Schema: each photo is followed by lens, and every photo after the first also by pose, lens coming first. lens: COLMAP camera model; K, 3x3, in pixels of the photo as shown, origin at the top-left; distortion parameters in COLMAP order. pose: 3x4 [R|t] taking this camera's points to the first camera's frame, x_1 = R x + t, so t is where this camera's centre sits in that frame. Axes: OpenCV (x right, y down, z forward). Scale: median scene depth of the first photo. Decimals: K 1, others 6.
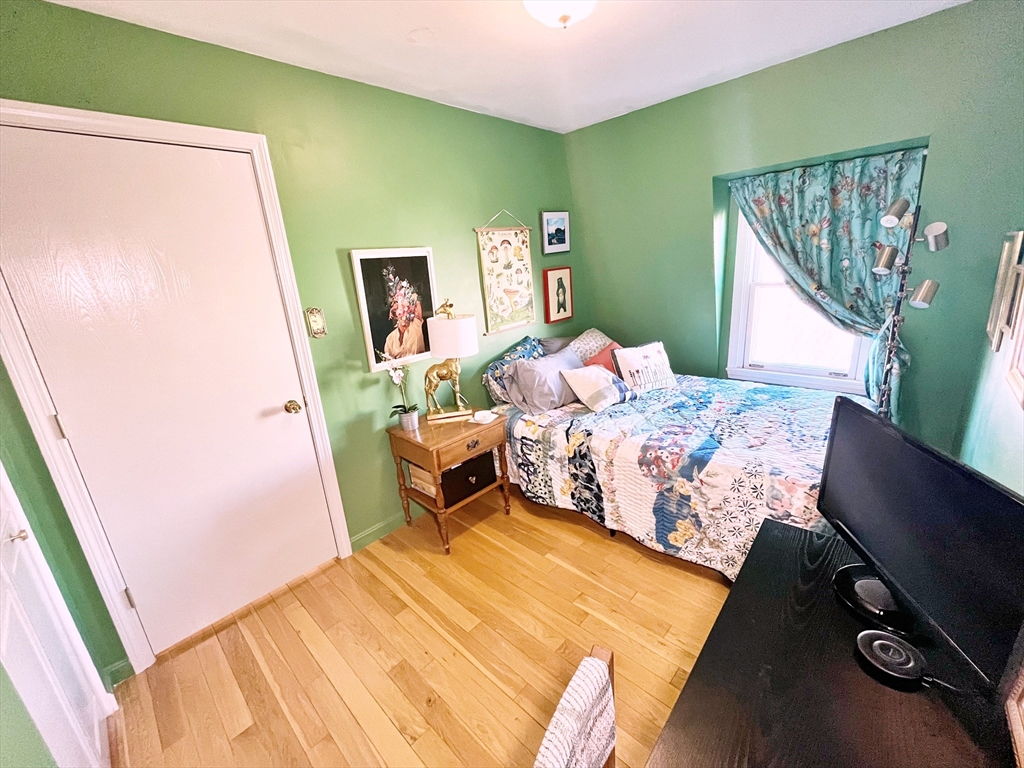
lens RADIAL K [[415.3, 0, 513.6], [0, 415.3, 382.6], [0, 0, 1]] dist [-0.002760, -0.000506]
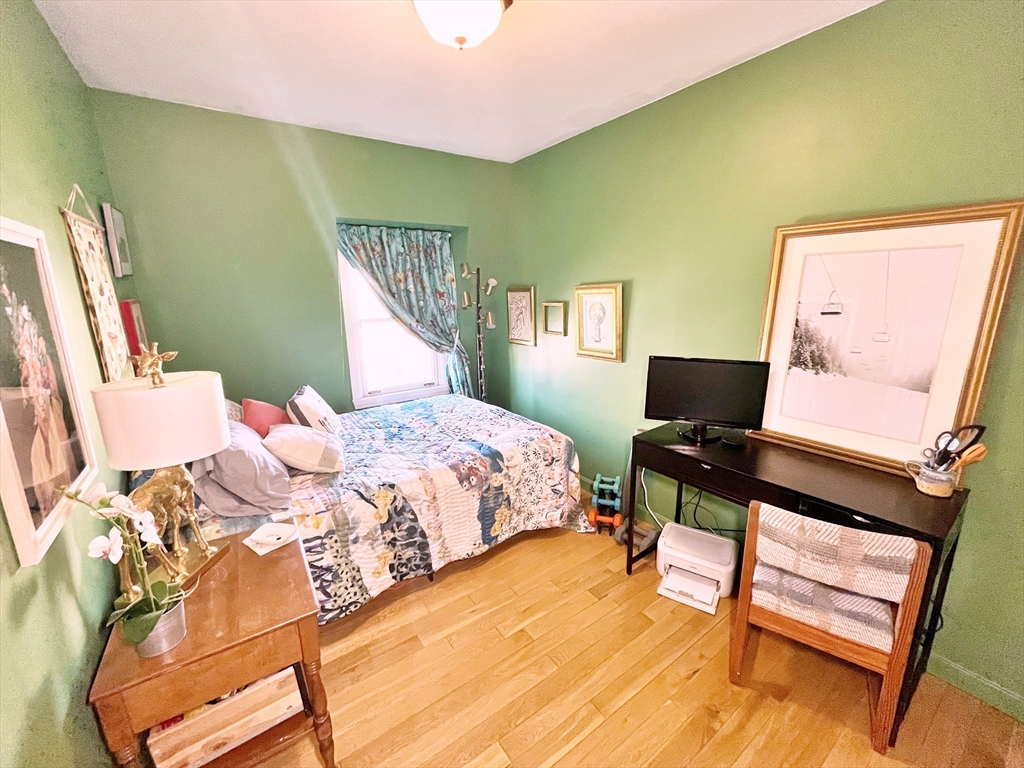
lens RADIAL K [[415.3, 0, 513.6], [0, 415.3, 382.6], [0, 0, 1]] dist [-0.002760, -0.000506]
pose [[0.199338, -0.150017, 0.968380, -0.555013], [0.270604, 0.958213, 0.092739, -0.089417], [-0.941827, 0.243561, 0.231603, 0.504131]]
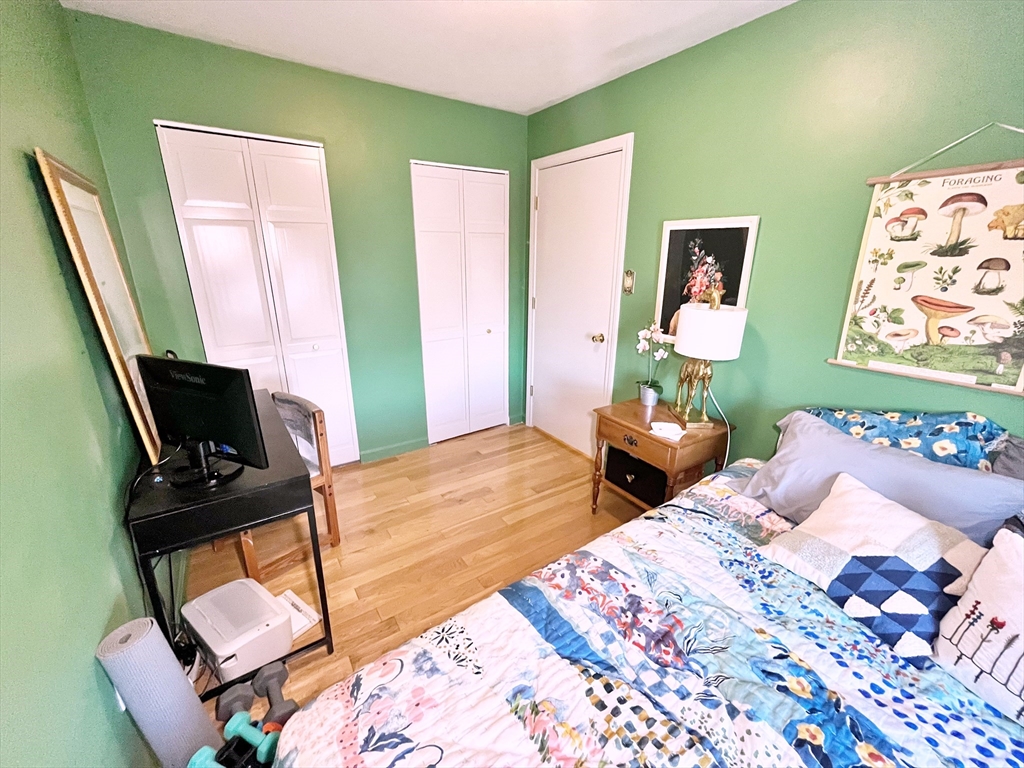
lens RADIAL K [[415.3, 0, 513.6], [0, 415.3, 382.6], [0, 0, 1]] dist [-0.002760, -0.000506]
pose [[-0.214121, 0.361294, -0.907535, 0.721666], [-0.265206, 0.872682, 0.409991, -0.261858], [0.940116, 0.328471, -0.091042, 0.778340]]
